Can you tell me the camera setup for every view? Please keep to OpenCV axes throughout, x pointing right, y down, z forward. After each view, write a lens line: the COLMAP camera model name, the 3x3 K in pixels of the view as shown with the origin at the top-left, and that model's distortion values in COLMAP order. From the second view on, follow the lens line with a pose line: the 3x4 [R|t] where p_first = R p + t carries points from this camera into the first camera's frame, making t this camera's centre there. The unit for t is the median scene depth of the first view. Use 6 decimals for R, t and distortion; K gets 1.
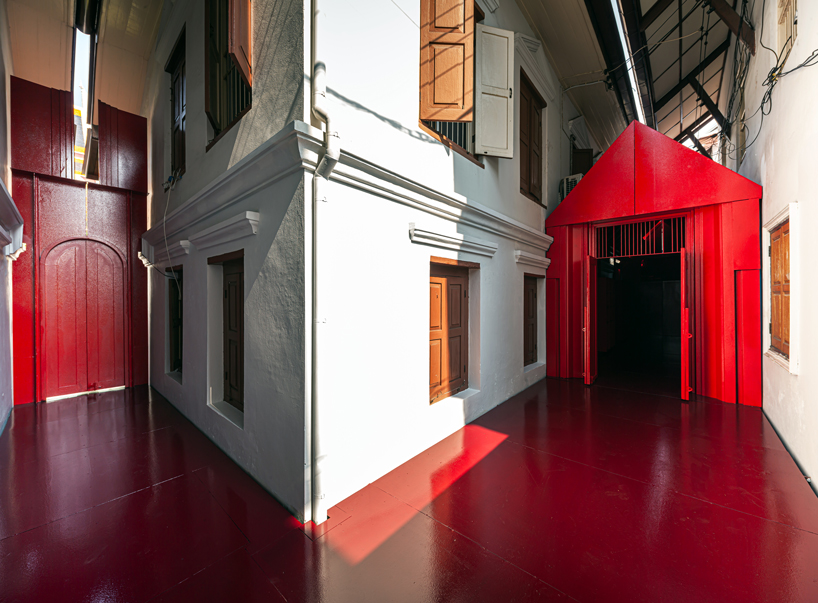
lens RADIAL K [[312.9, 0, 409.0], [0, 312.9, 301.5], [0, 0, 1]] dist [-0.001839, -0.000200]
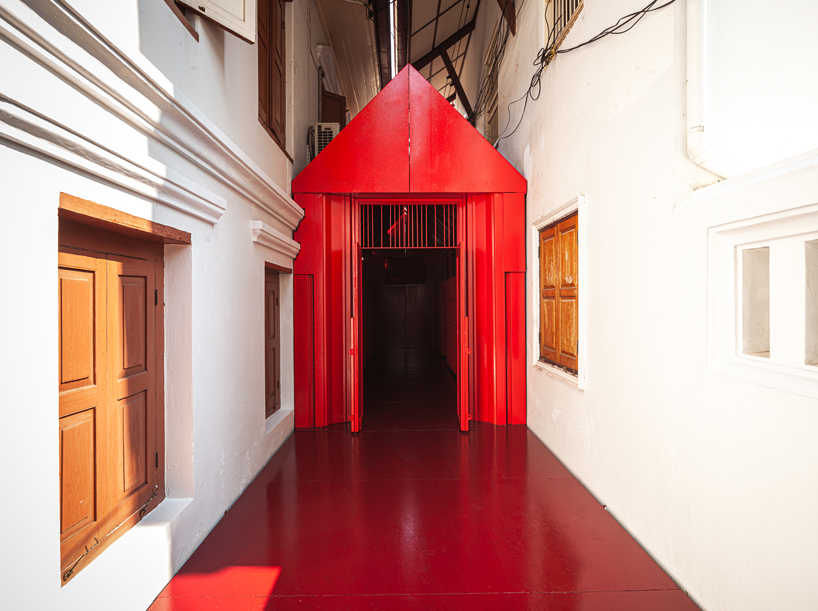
lens RADIAL K [[442.3, 0, 409.0], [0, 442.3, 305.5], [0, 0, 1]] dist [-0.013131, -0.000244]
pose [[0.740811, -0.006109, 0.671686, 0.020138], [0.012726, 0.999907, -0.004941, -0.004045], [-0.671593, 0.012209, 0.740820, 0.262932]]
